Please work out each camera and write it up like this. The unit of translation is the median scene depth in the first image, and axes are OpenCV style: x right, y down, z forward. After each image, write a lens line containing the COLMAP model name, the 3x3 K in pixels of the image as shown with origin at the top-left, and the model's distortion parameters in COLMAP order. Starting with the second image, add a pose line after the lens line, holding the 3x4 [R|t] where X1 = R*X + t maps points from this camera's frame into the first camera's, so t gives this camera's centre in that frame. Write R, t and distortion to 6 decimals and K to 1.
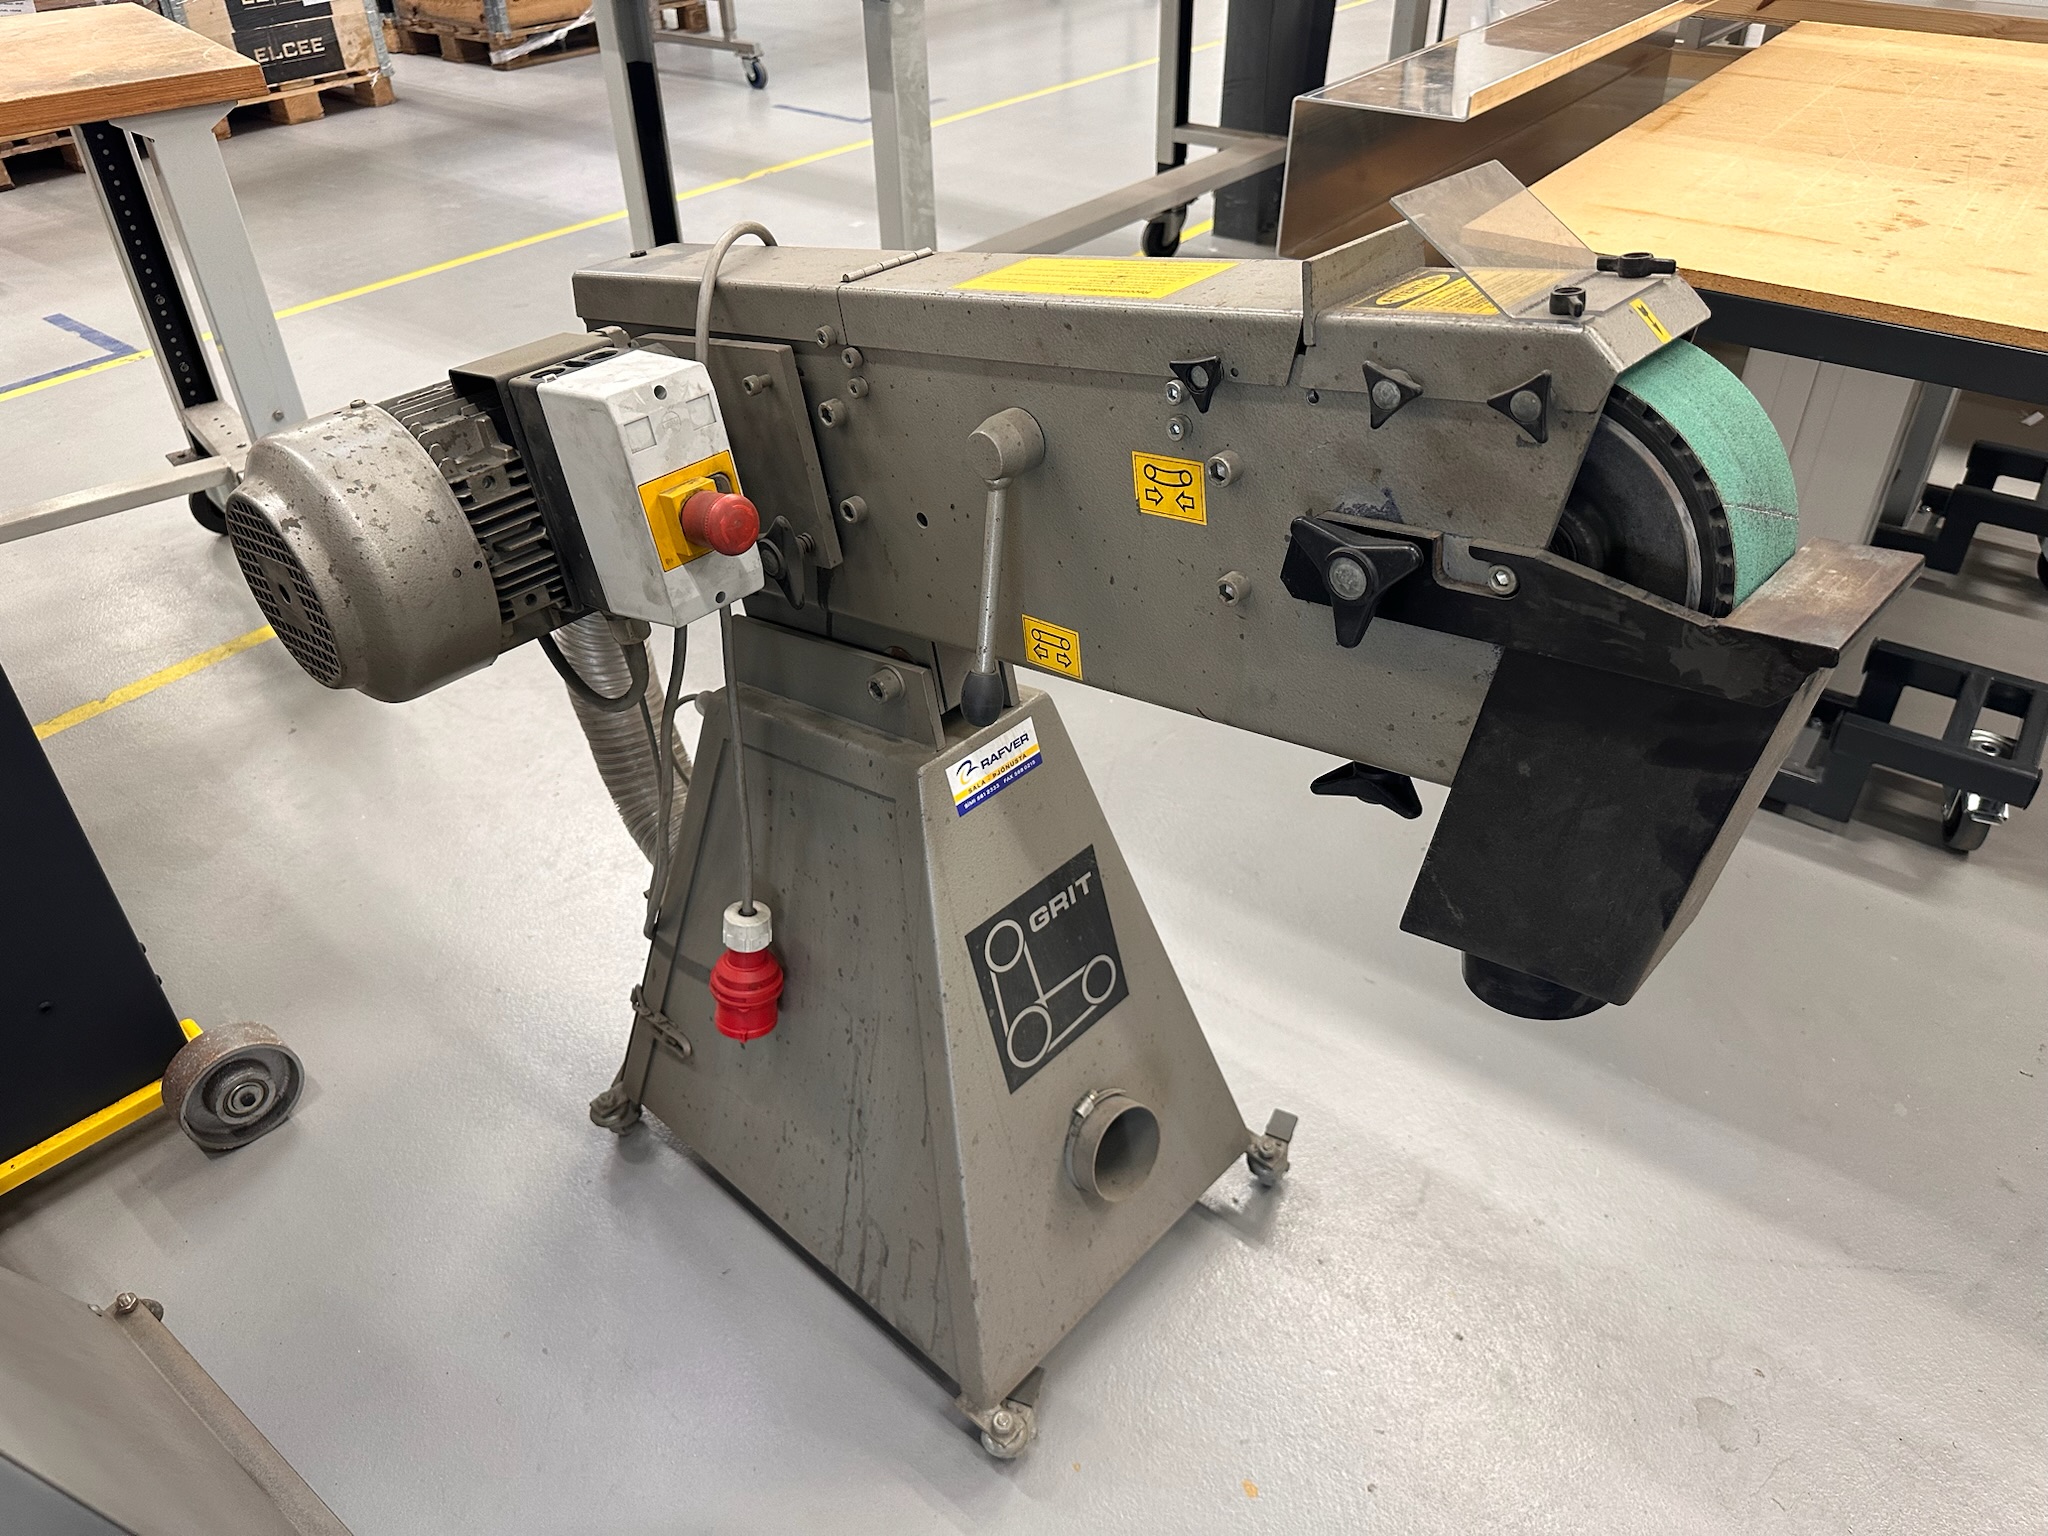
lens RADIAL K [[1457.4, 0, 1013.9], [0, 1457.4, 771.4], [0, 0, 1]] dist [0.050723, -0.065335]
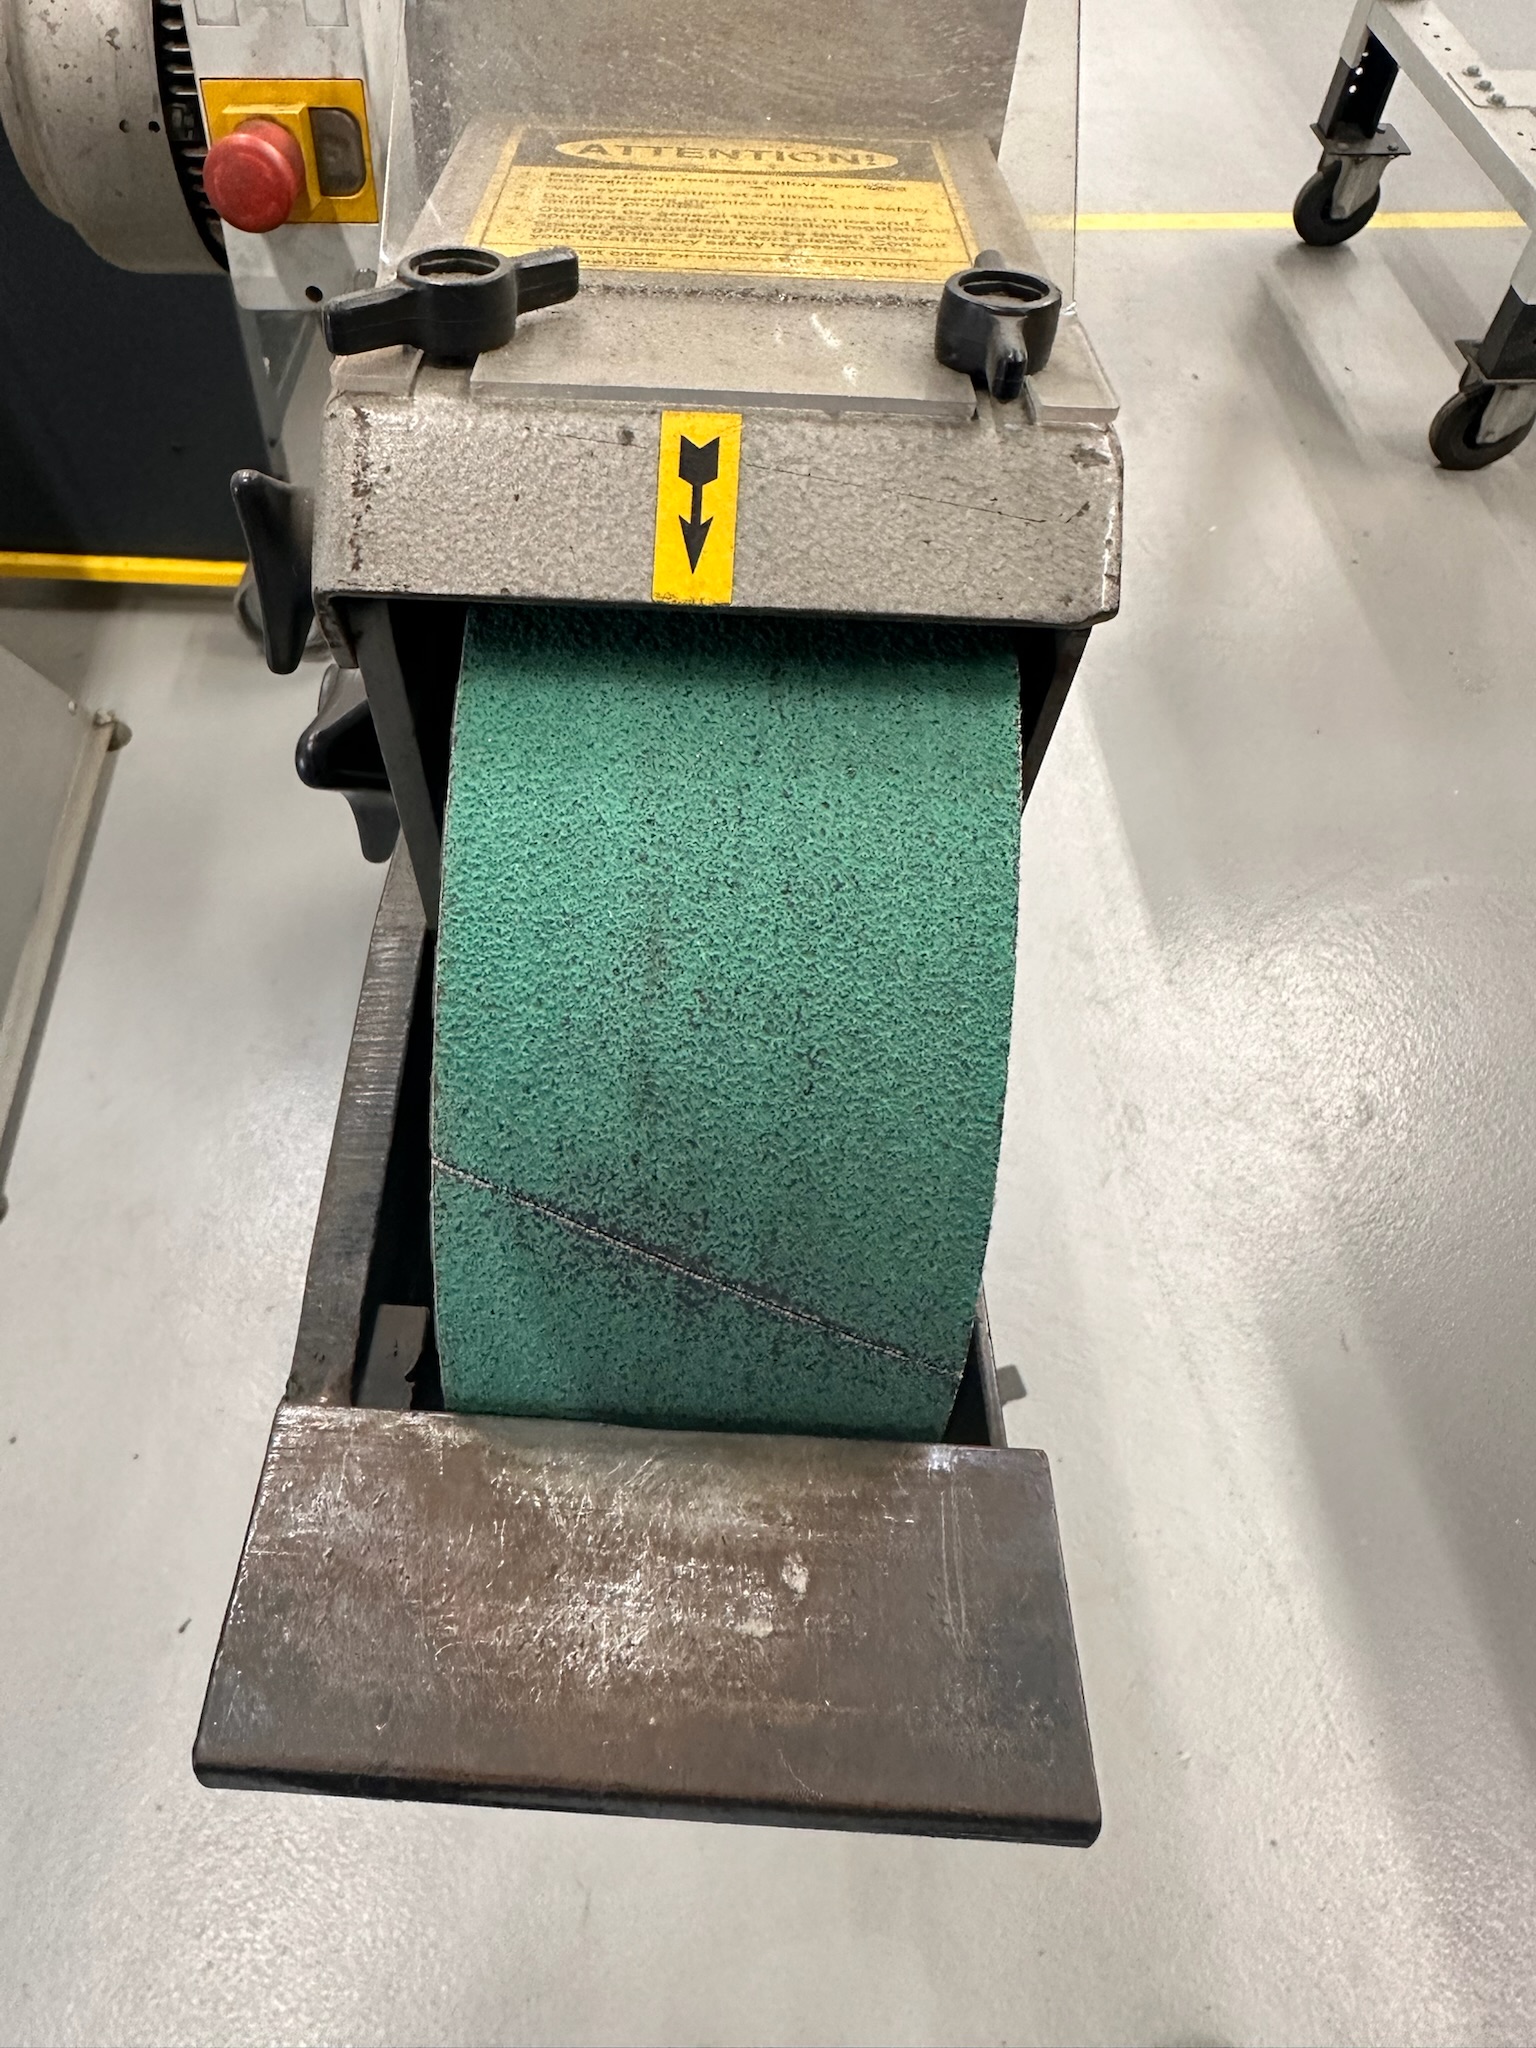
lens RADIAL K [[1437.0, 0, 627.9], [0, 1437.0, 941.9], [0, 0, 1]] dist [-0.051943, 0.046070]
pose [[0.635027, 0.625180, -0.453752, 0.311053], [-0.461842, 0.778110, 0.425731, -0.185022], [0.619227, -0.060790, 0.782855, 0.418129]]
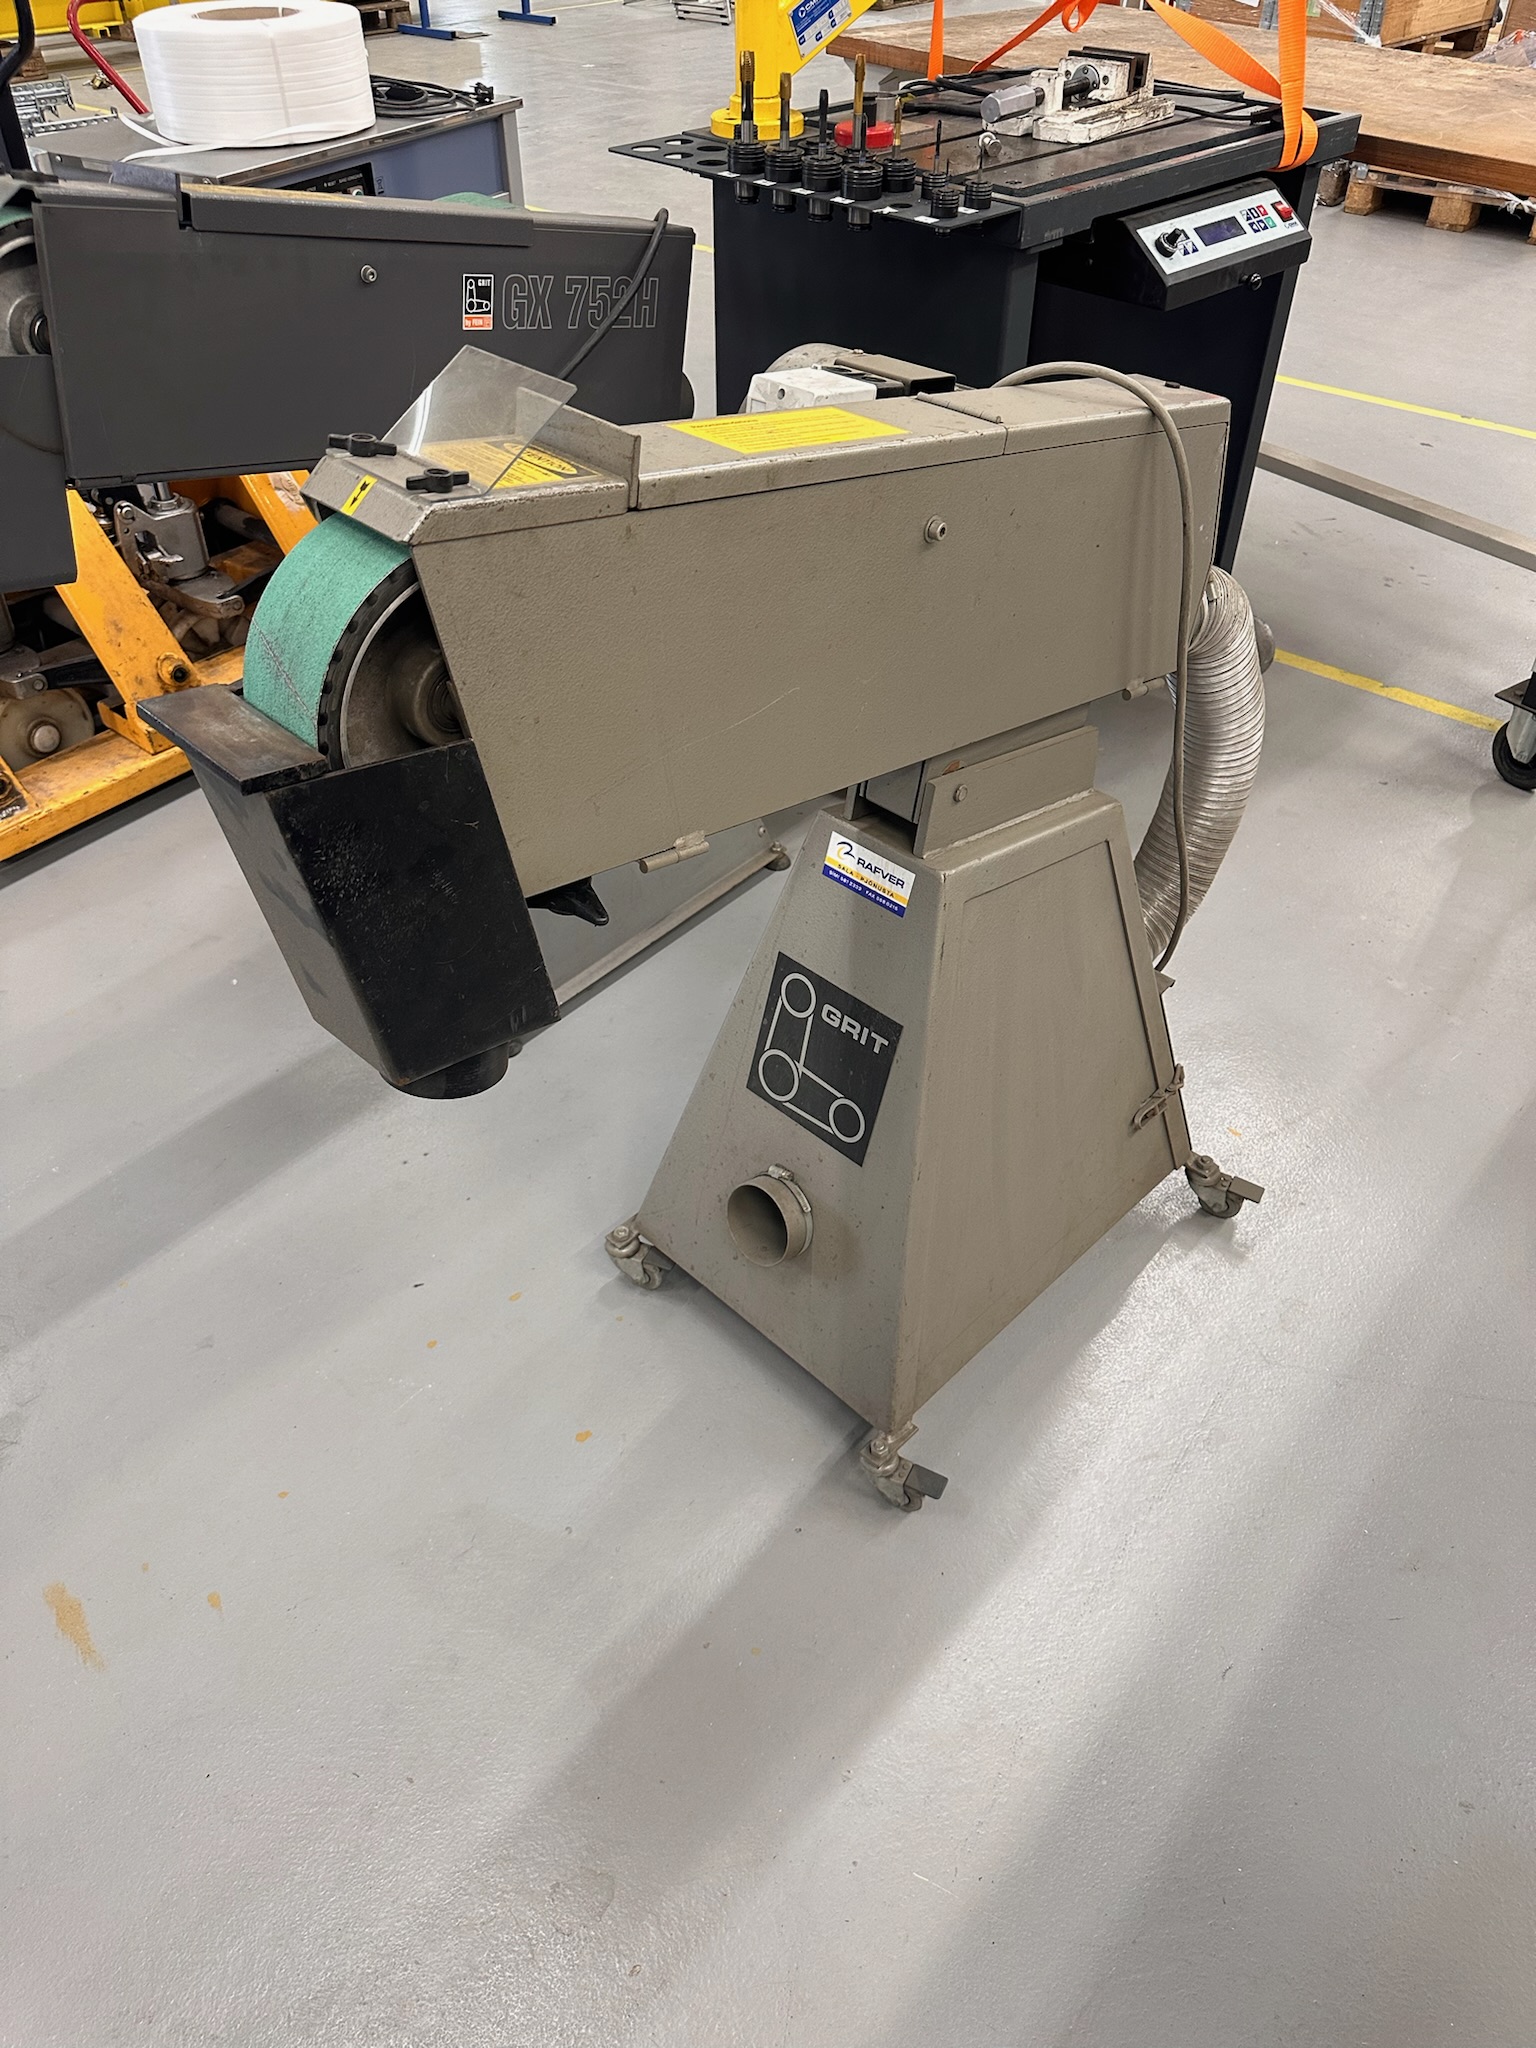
lens RADIAL K [[1451.7, 0, 759.4], [0, 1451.7, 1031.7], [0, 0, 1]] dist [0.057244, -0.113924]
pose [[-0.043325, 0.675997, -0.735630, 0.843074], [-0.584944, 0.579755, 0.567208, -0.488239], [0.809916, 0.454876, 0.370302, 0.541353]]
